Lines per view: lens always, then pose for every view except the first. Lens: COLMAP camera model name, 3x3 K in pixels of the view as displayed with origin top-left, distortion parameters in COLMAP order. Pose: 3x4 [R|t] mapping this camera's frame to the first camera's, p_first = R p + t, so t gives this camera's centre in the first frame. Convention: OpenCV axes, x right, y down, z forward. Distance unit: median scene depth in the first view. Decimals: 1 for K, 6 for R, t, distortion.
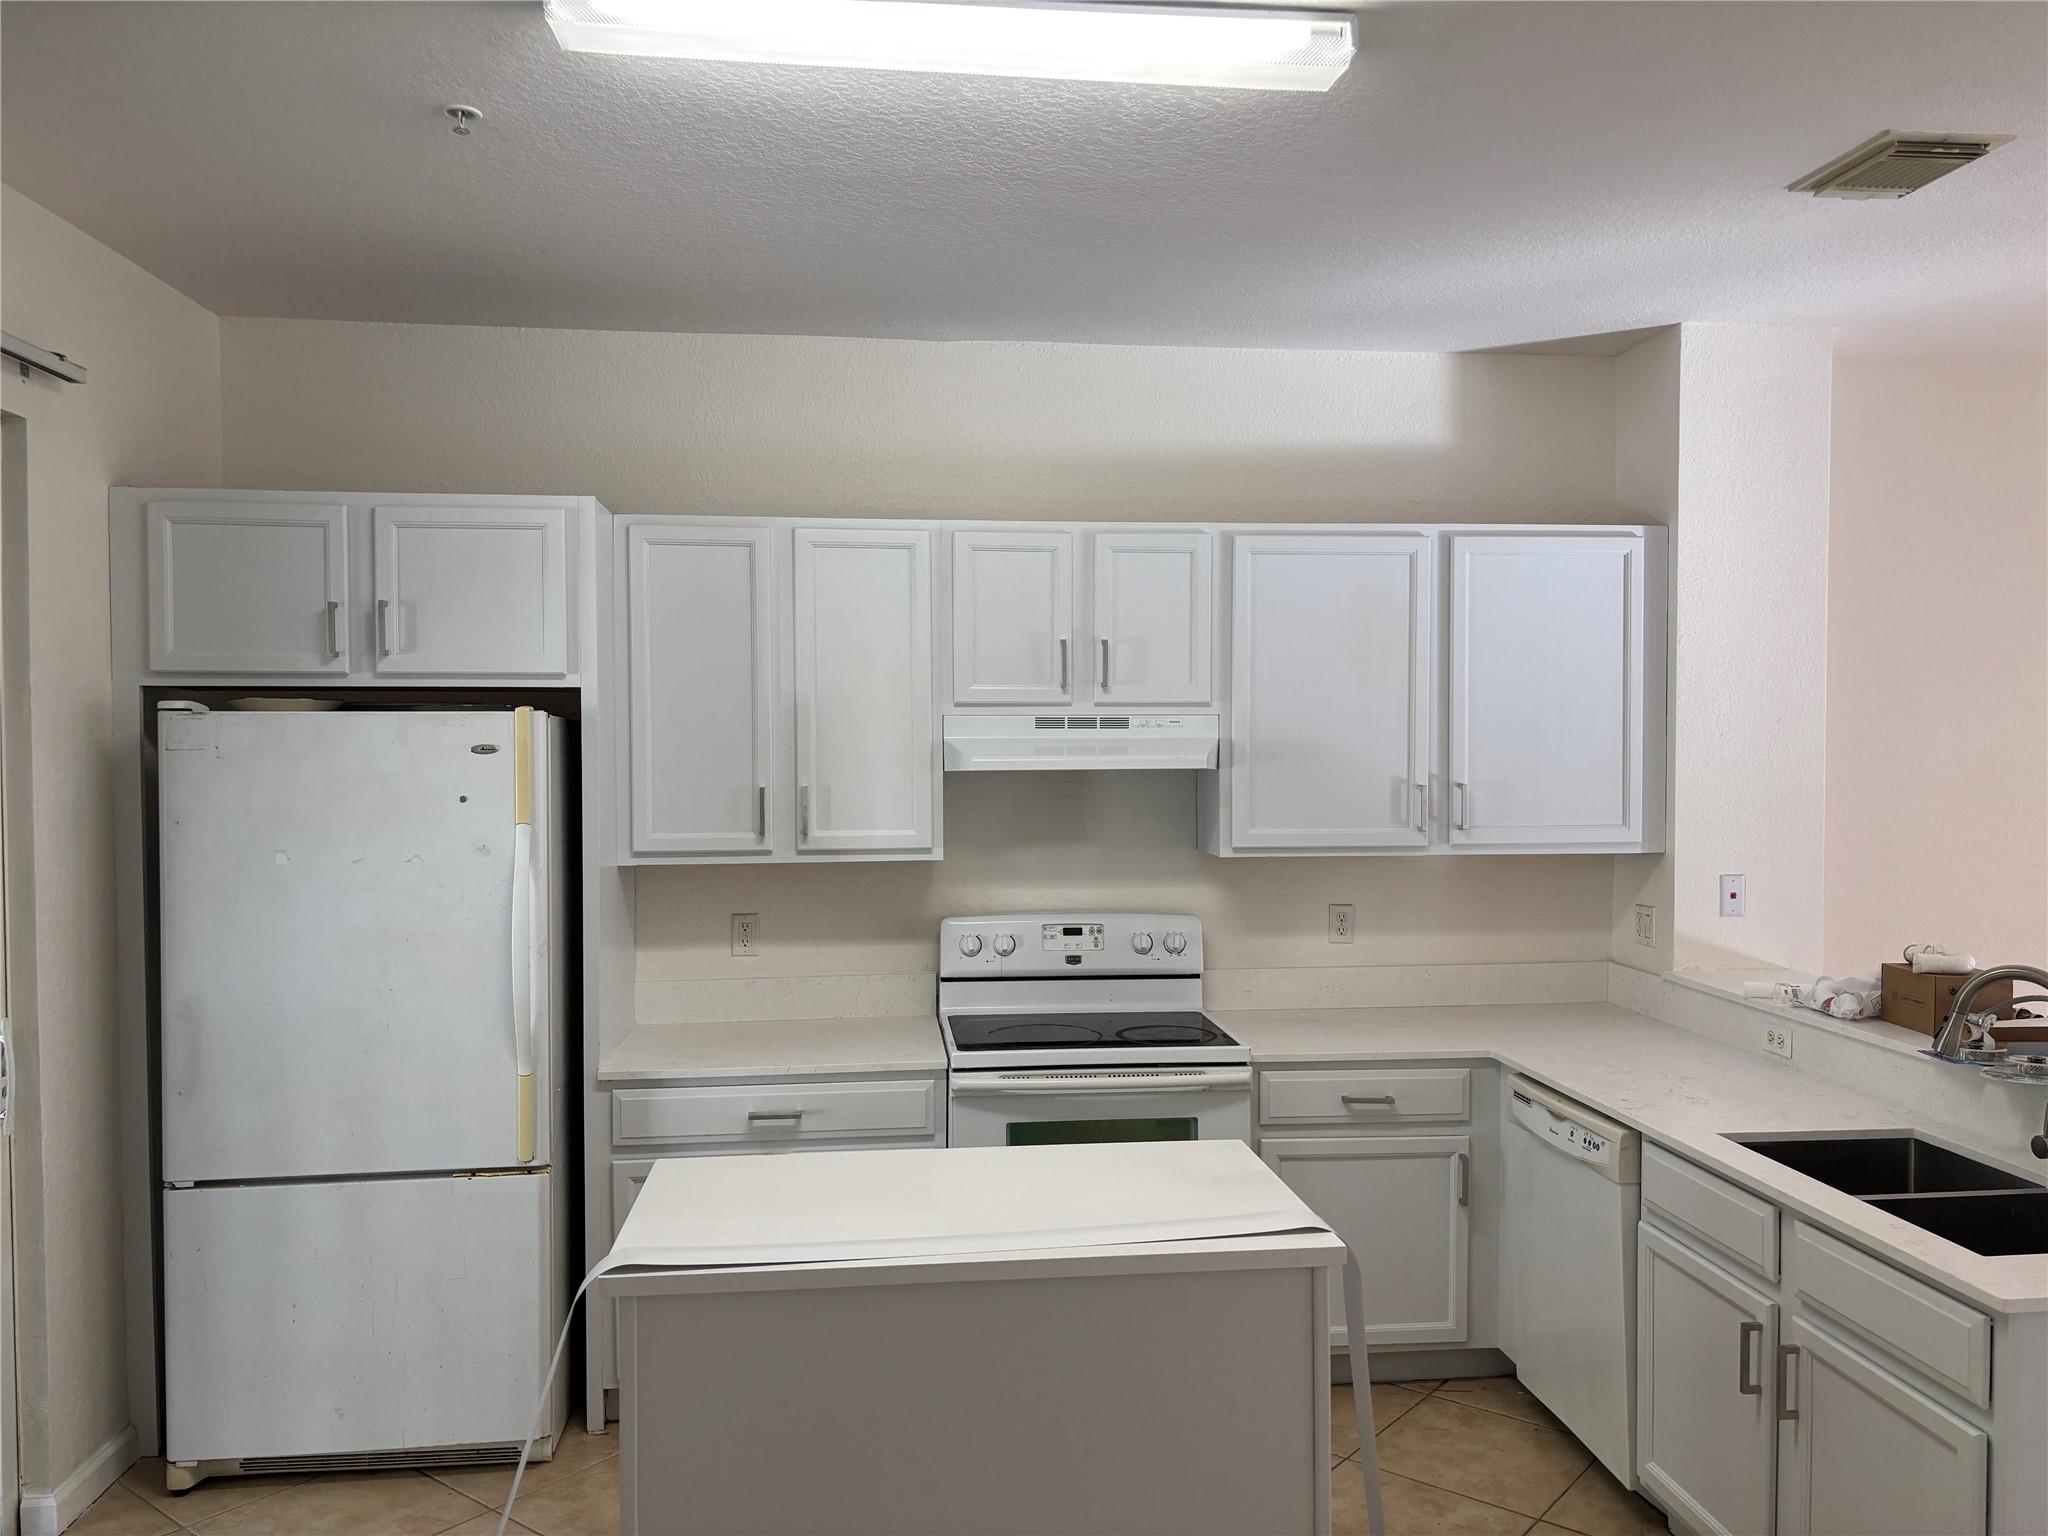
lens RADIAL K [[1551.8, 0, 1037.2], [0, 1551.8, 755.3], [0, 0, 1]] dist [0.053499, -0.044998]
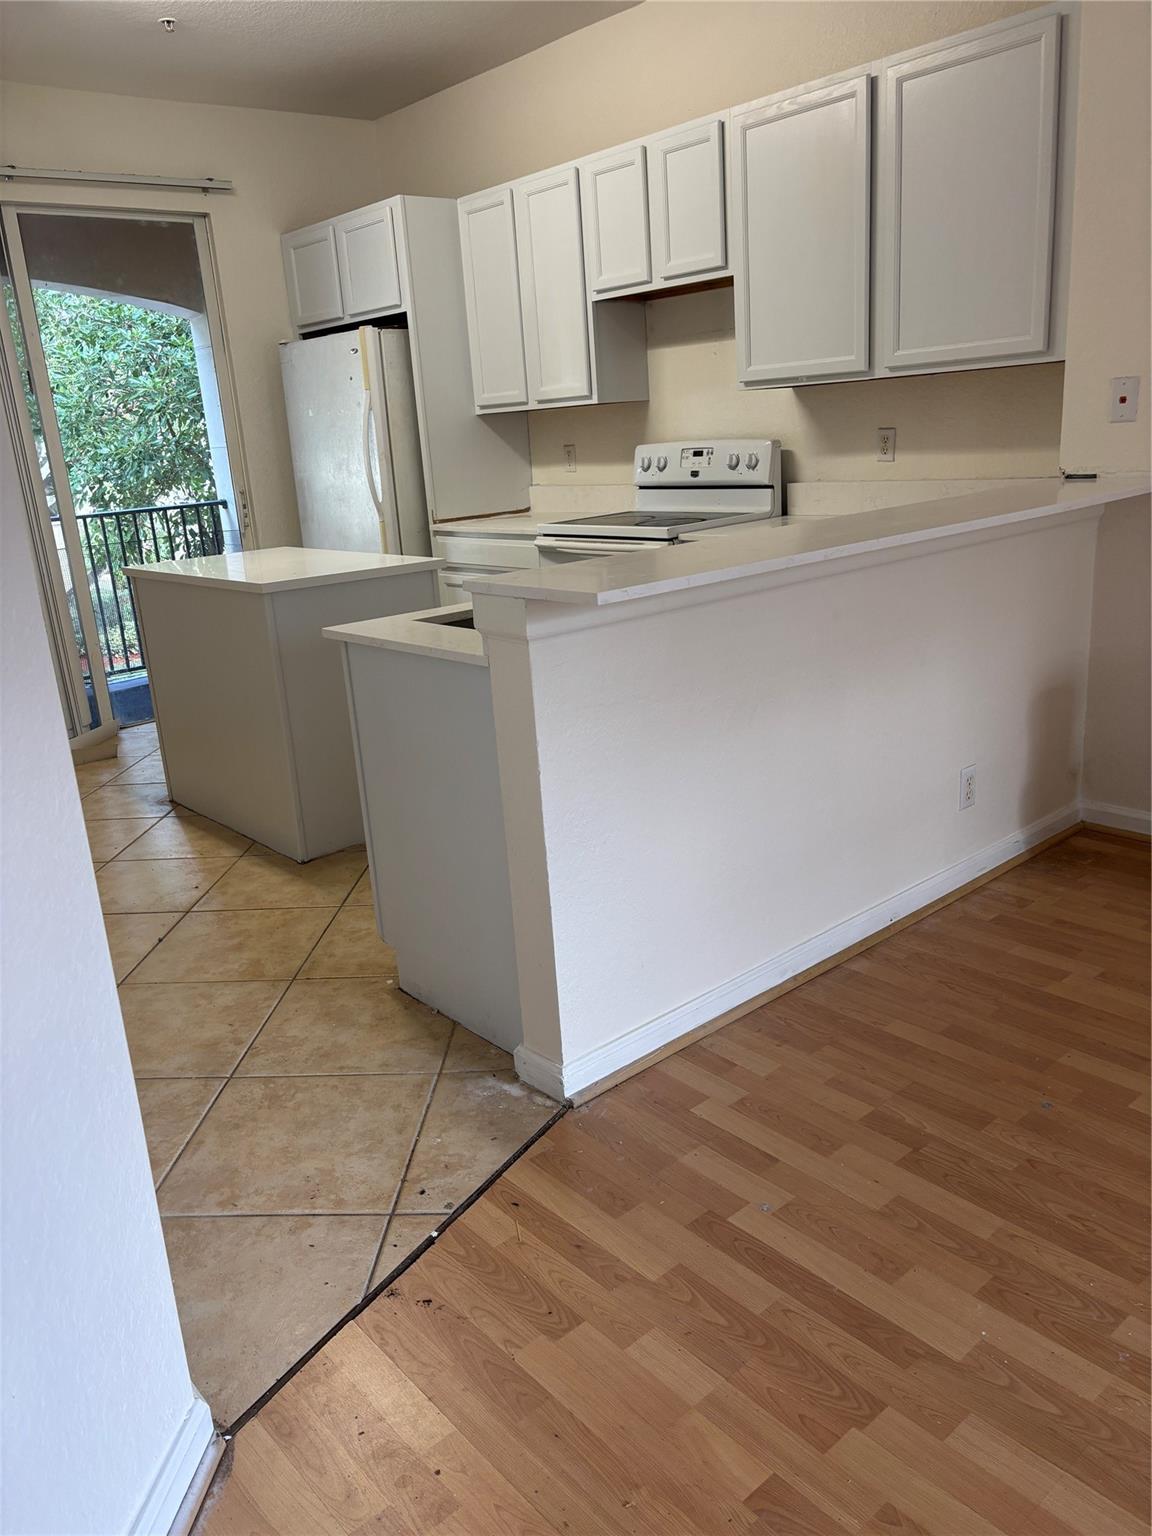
lens RADIAL K [[1163.8, 0, 584.7], [0, 1163.8, 758.2], [0, 0, 1]] dist [0.053499, -0.044998]
pose [[0.550121, 0.193209, -0.812427, 1.028947], [0.059085, 0.961424, 0.268651, 0.102503], [0.832992, -0.195793, 0.517483, 0.356832]]
